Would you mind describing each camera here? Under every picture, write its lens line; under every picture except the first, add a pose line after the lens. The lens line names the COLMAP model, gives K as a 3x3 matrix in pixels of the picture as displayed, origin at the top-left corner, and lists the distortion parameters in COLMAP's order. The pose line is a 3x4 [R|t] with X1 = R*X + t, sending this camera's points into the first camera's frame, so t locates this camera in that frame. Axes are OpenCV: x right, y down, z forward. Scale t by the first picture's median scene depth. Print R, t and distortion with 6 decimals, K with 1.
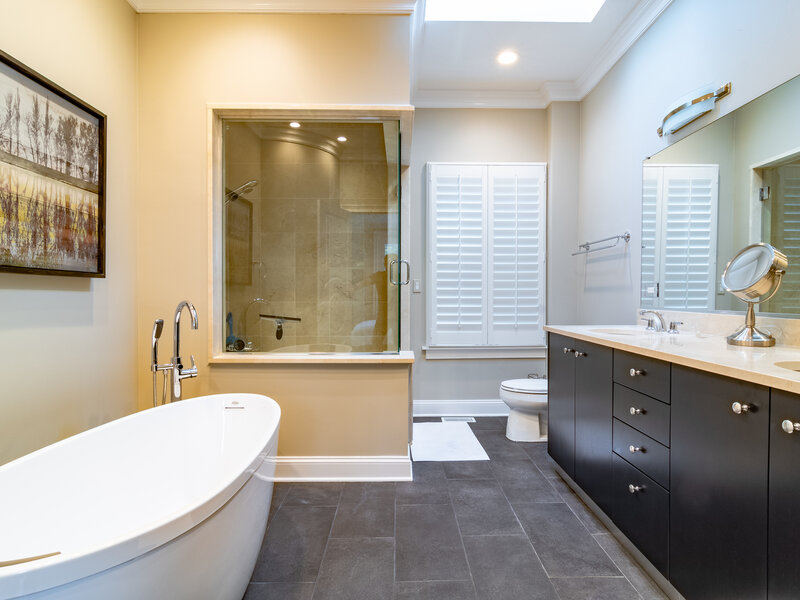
lens RADIAL K [[432.4, 0, 407.3], [0, 432.4, 298.6], [0, 0, 1]] dist [-0.001557, 0.001543]
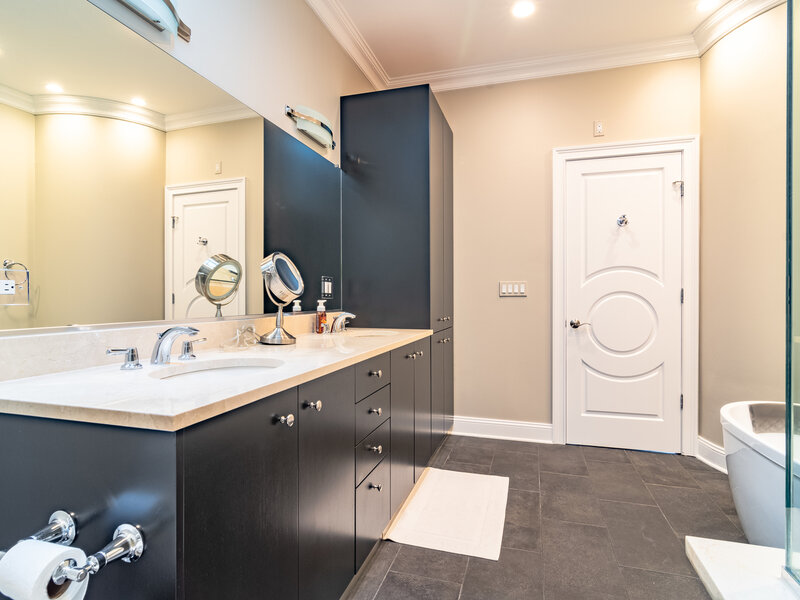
lens RADIAL K [[432.4, 0, 407.3], [0, 432.4, 298.6], [0, 0, 1]] dist [-0.001557, 0.001543]
pose [[-0.952234, -0.001295, 0.305368, 0.118873], [0.002026, 0.999942, 0.010558, -0.015907], [-0.305364, 0.010672, -0.952176, 1.600198]]
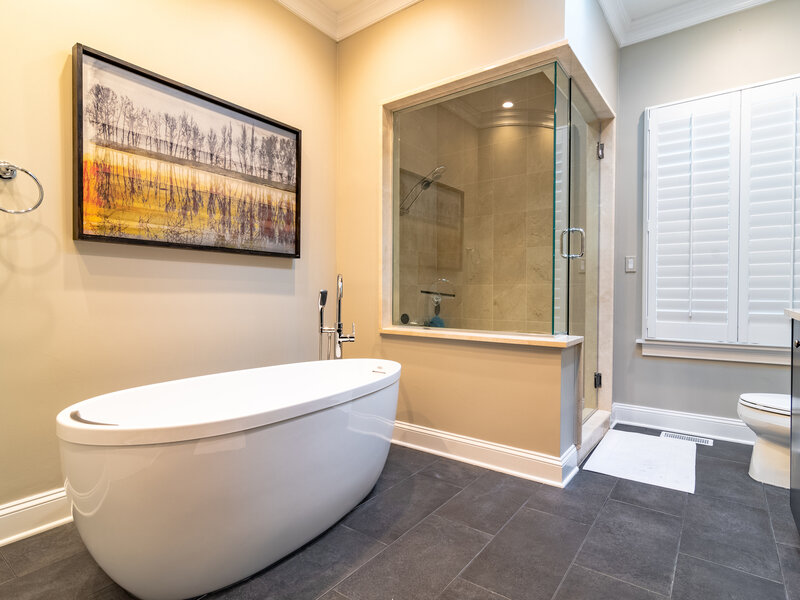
lens RADIAL K [[432.4, 0, 407.3], [0, 432.4, 298.6], [0, 0, 1]] dist [-0.001557, 0.001543]
pose [[0.796127, 0.011106, -0.605028, 0.333445], [-0.008446, 0.999938, 0.007241, 0.060656], [0.605071, -0.000655, 0.796171, 0.181171]]
